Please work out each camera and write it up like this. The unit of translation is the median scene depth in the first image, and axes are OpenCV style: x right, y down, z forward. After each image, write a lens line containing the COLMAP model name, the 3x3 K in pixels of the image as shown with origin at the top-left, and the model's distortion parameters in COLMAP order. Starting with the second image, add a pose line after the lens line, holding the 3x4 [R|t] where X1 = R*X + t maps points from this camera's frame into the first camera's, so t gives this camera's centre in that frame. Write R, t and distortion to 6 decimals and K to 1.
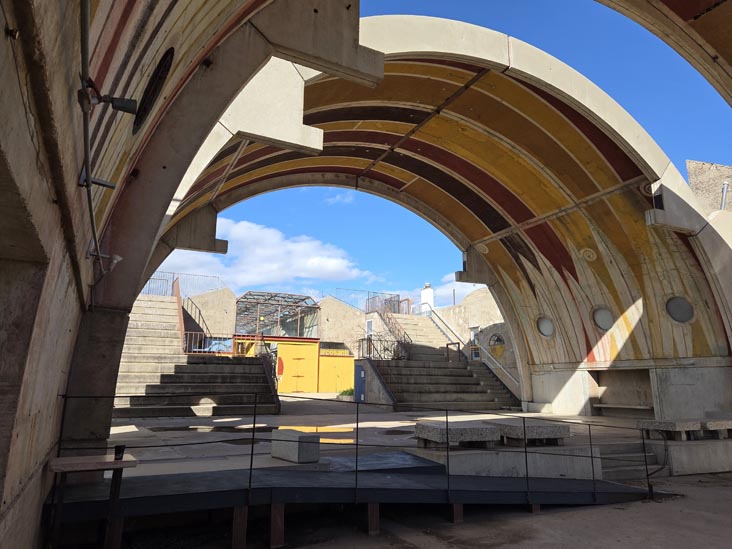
lens RADIAL K [[504.4, 0, 366.0], [0, 504.4, 274.5], [0, 0, 1]] dist [0.092311, -0.069835]
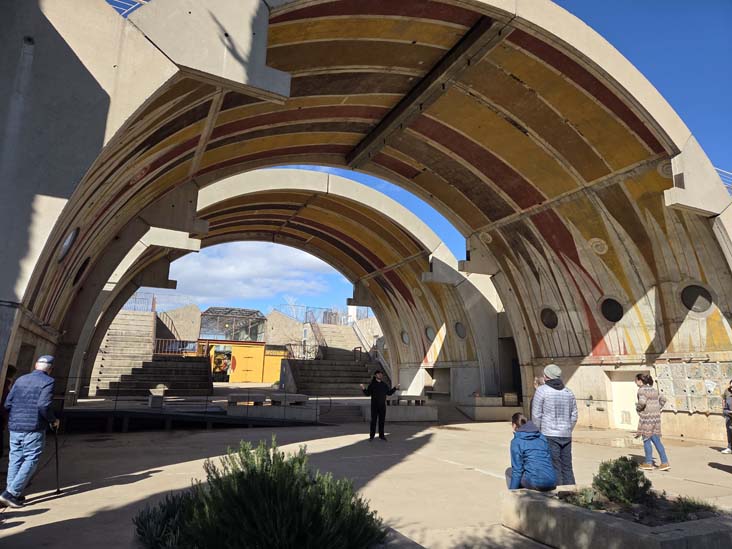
lens RADIAL K [[478.1, 0, 371.9], [0, 478.1, 274.4], [0, 0, 1]] dist [0.092319, -0.077290]
pose [[0.999882, 0.014989, -0.003397, 0.296671], [-0.014992, 0.999887, -0.000659, -0.087375], [0.003386, 0.000710, 0.999994, -0.419637]]
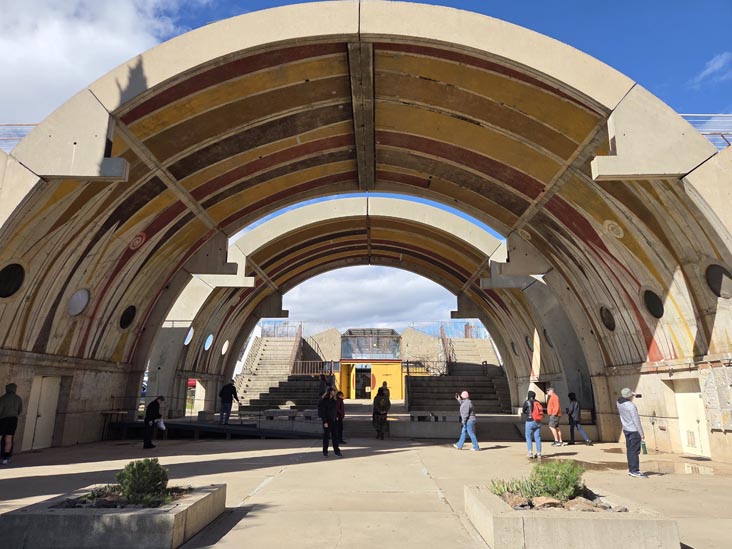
lens RADIAL K [[495.9, 0, 369.4], [0, 495.9, 273.9], [0, 0, 1]] dist [0.085979, -0.068303]
pose [[0.889154, -0.107881, -0.444710, 0.704054], [0.097755, 0.994160, -0.045719, -0.079633], [0.447045, -0.002822, 0.894507, -0.379337]]
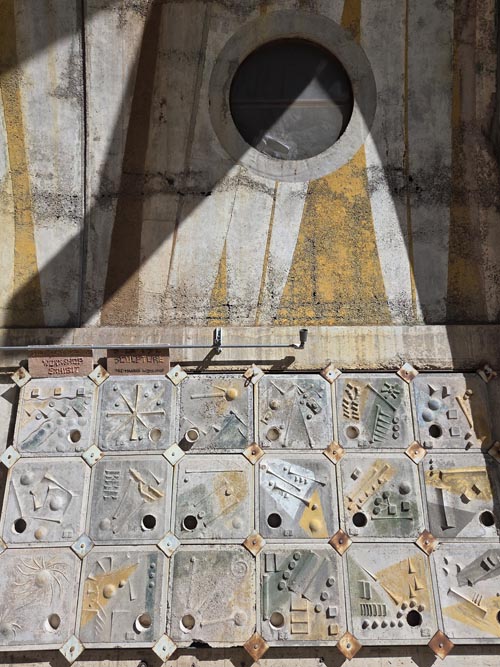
lens RADIAL K [[441.7, 0, 254.0], [0, 441.7, 329.4], [0, 0, 1]] dist [0.086997, -0.064827]
pose [[0.441059, 0.295525, 0.847427, 0.685670], [-0.181518, 0.954091, -0.238247, 0.064453], [-0.878930, -0.048743, 0.474453, 0.285902]]
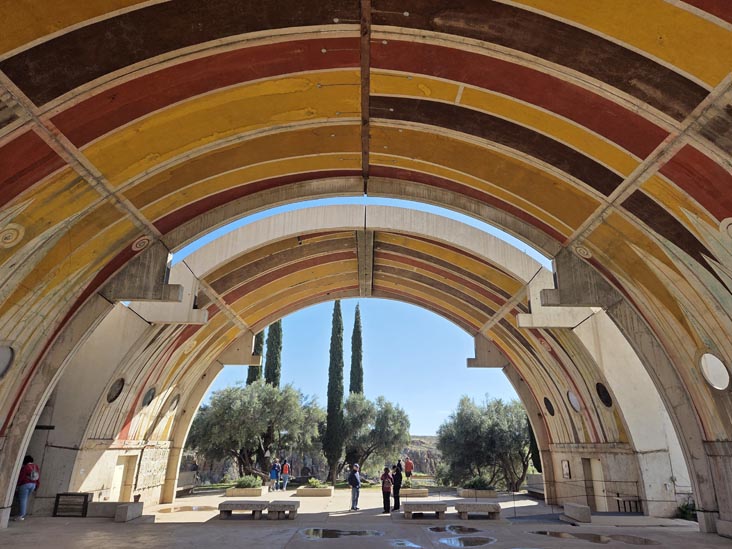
lens RADIAL K [[514.2, 0, 375.8], [0, 514.2, 271.9], [0, 0, 1]] dist [0.104244, -0.082316]
pose [[-0.902242, 0.125747, 0.412488, -0.146151], [-0.106143, 0.862353, -0.495056, 0.230435], [-0.417963, -0.490443, -0.764704, 1.233279]]
